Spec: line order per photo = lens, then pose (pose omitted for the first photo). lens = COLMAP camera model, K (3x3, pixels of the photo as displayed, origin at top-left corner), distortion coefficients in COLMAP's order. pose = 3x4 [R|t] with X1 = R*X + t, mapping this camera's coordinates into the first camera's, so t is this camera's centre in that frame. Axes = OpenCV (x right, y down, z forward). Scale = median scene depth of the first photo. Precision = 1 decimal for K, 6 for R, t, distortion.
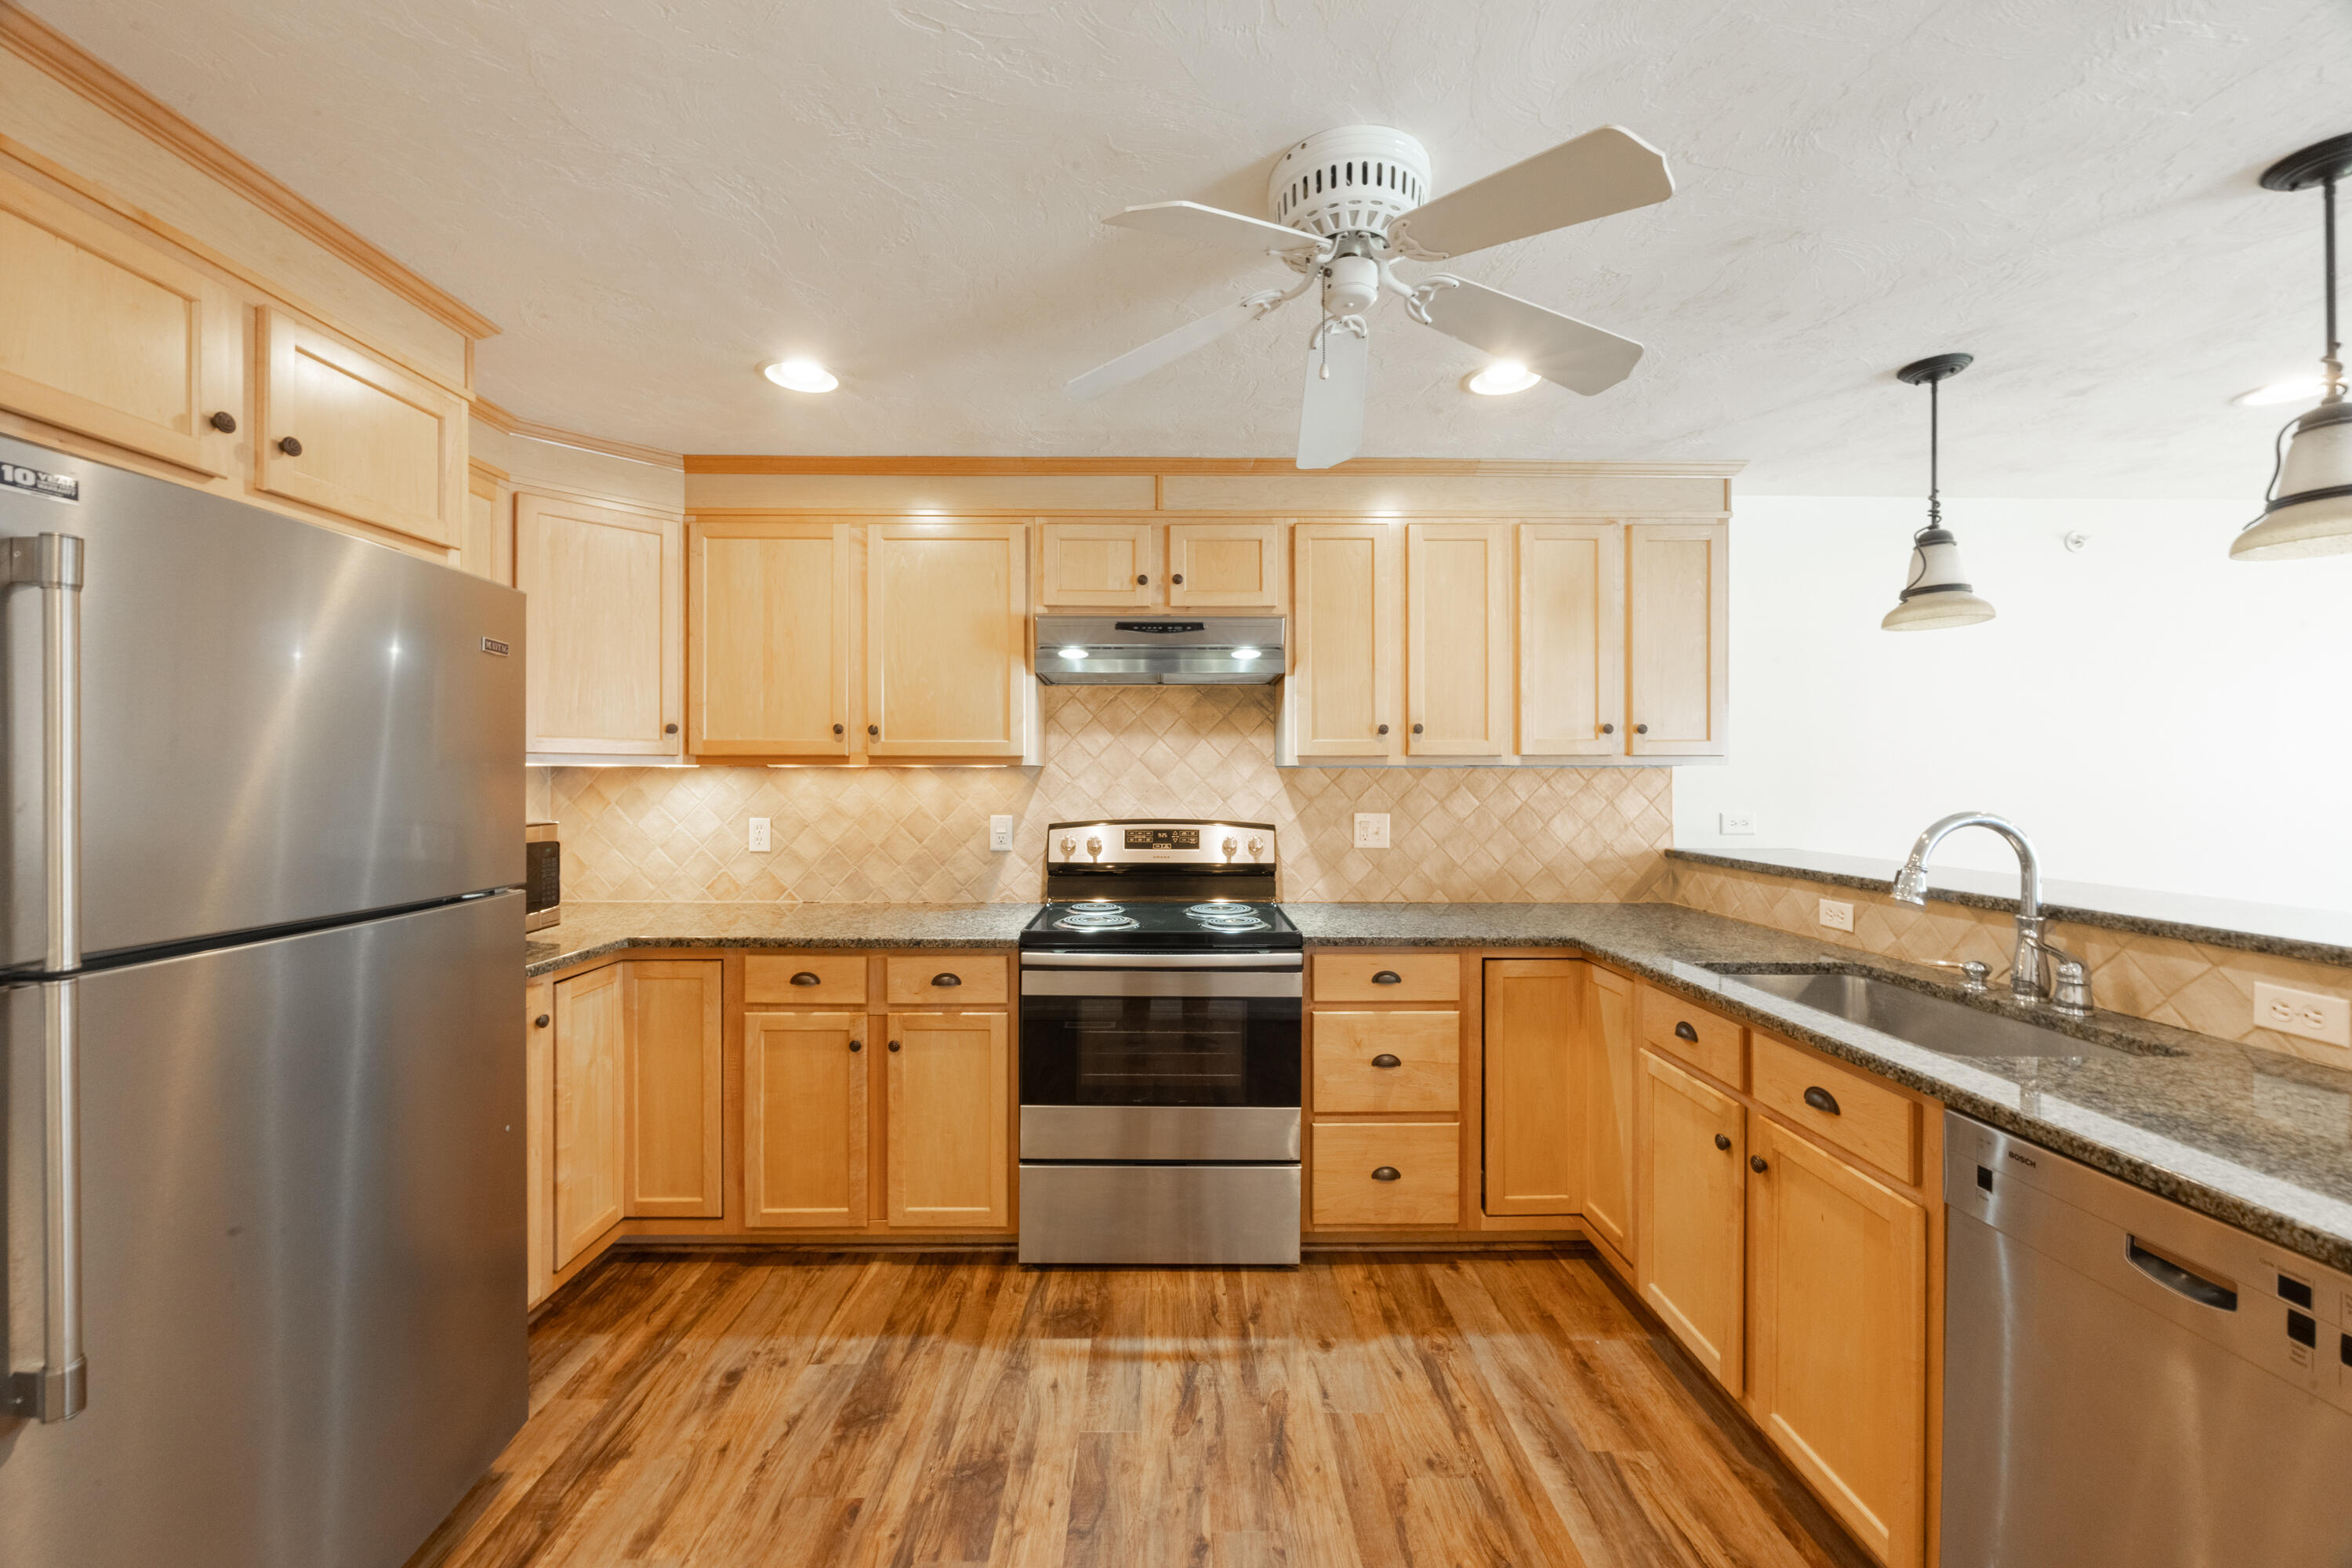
lens RADIAL K [[916.5, 0, 1176.7], [0, 916.5, 775.3], [0, 0, 1]] dist [0.003234, -0.000644]
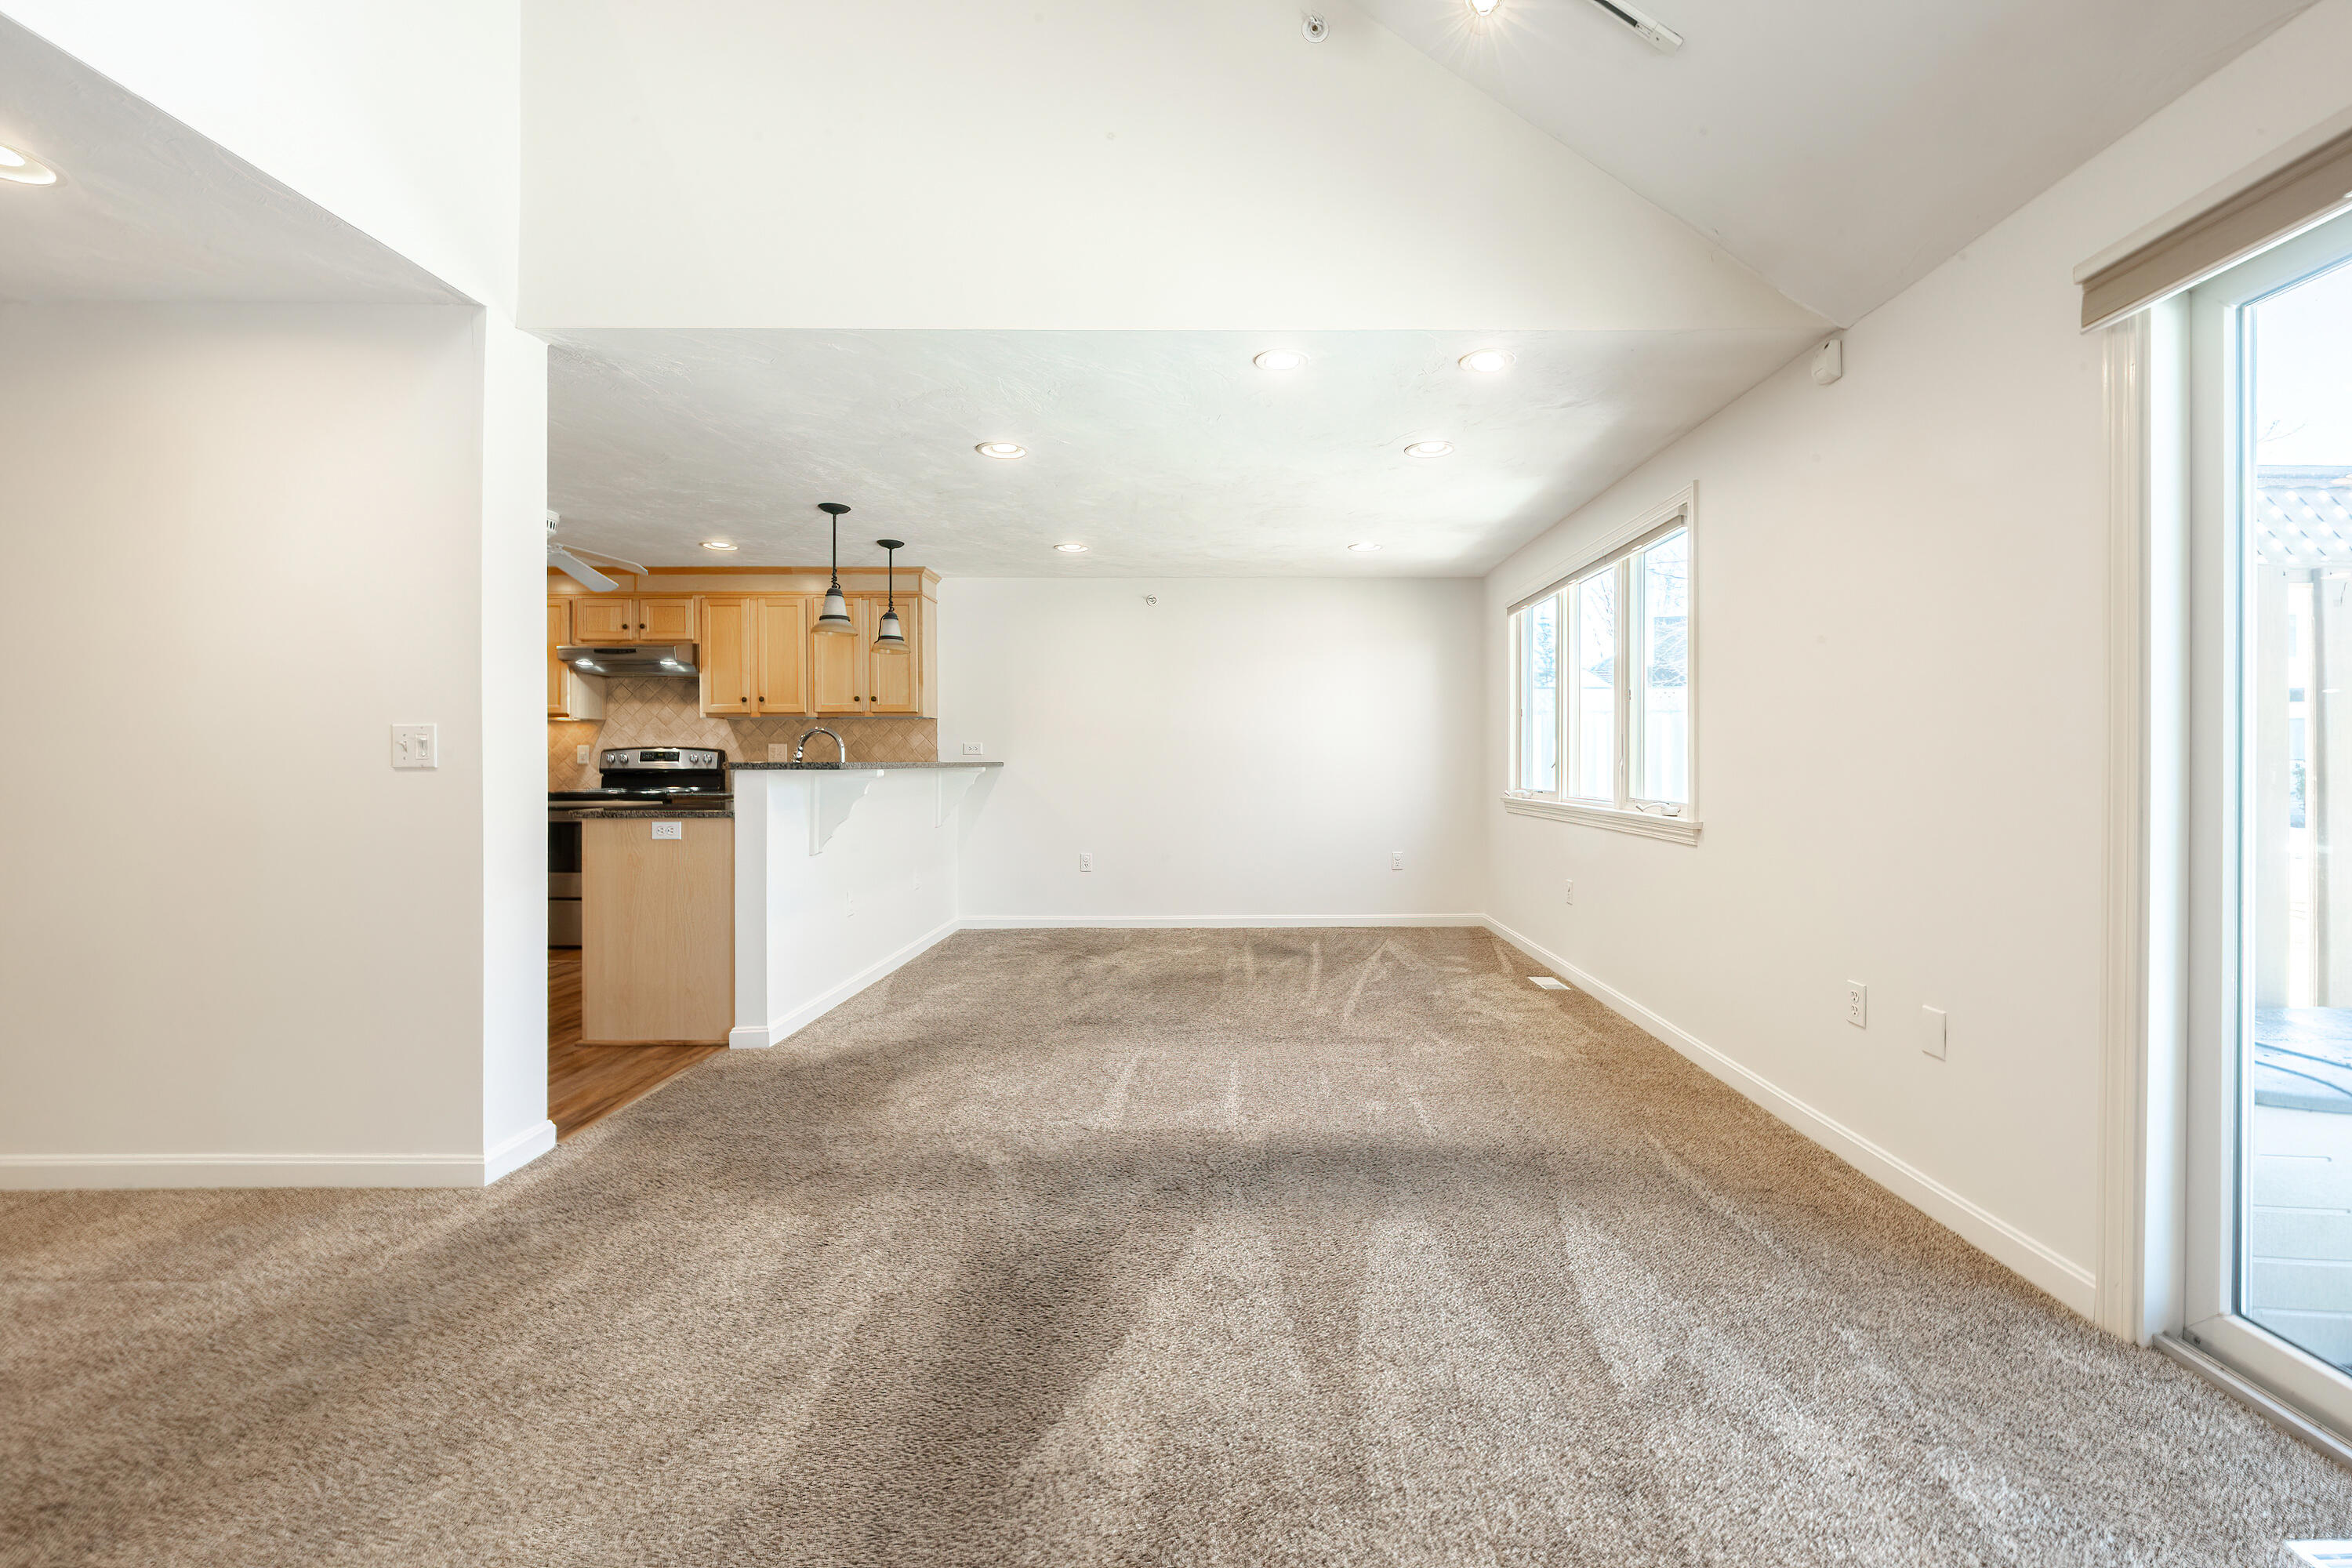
lens RADIAL K [[916.5, 0, 1252.3], [0, 916.5, 754.4], [0, 0, 1]] dist [0.003234, -0.000644]
pose [[0.999992, -0.003587, -0.001835, 1.263206], [0.003576, 0.999977, -0.005780, 0.081139], [0.001856, 0.005773, 0.999982, -0.961751]]
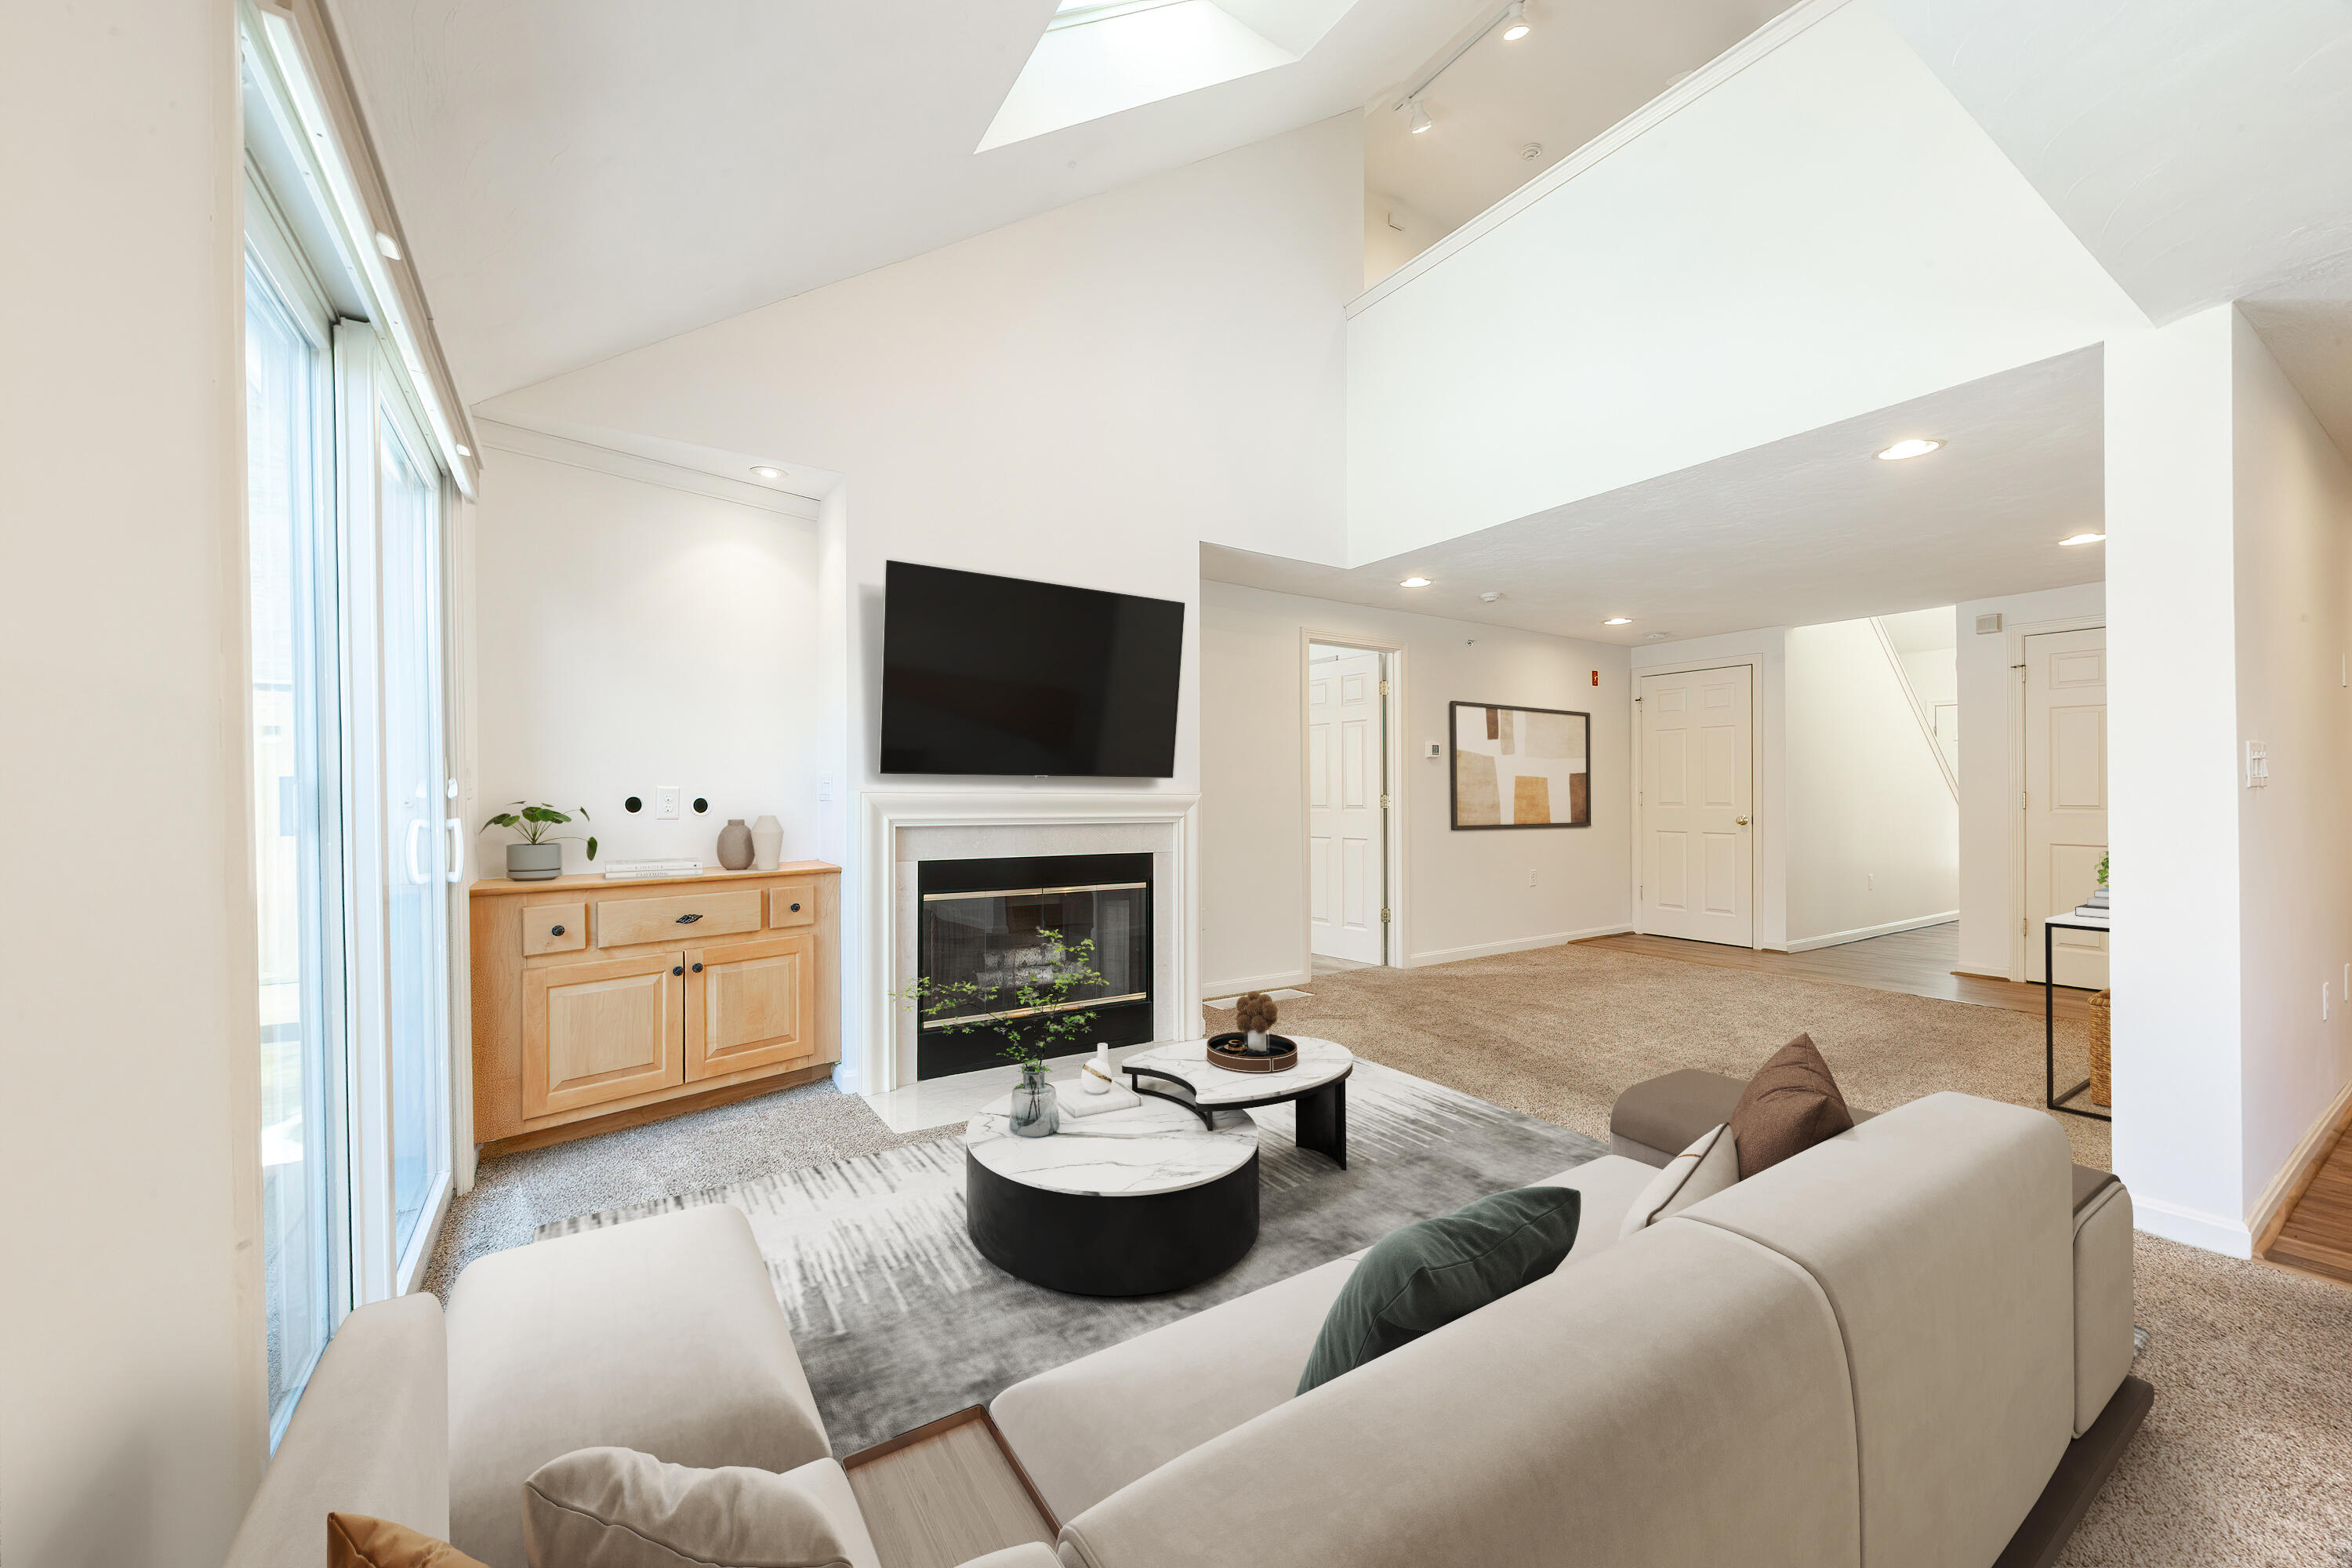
lens RADIAL K [[916.5, 0, 1165.0], [0, 916.5, 791.2], [0, 0, 1]] dist [0.003234, -0.000644]
pose [[-0.861095, -0.001647, -0.508441, 1.702830], [0.000119, 0.999994, -0.003441, 0.079410], [0.508444, -0.003024, -0.861090, 0.113260]]
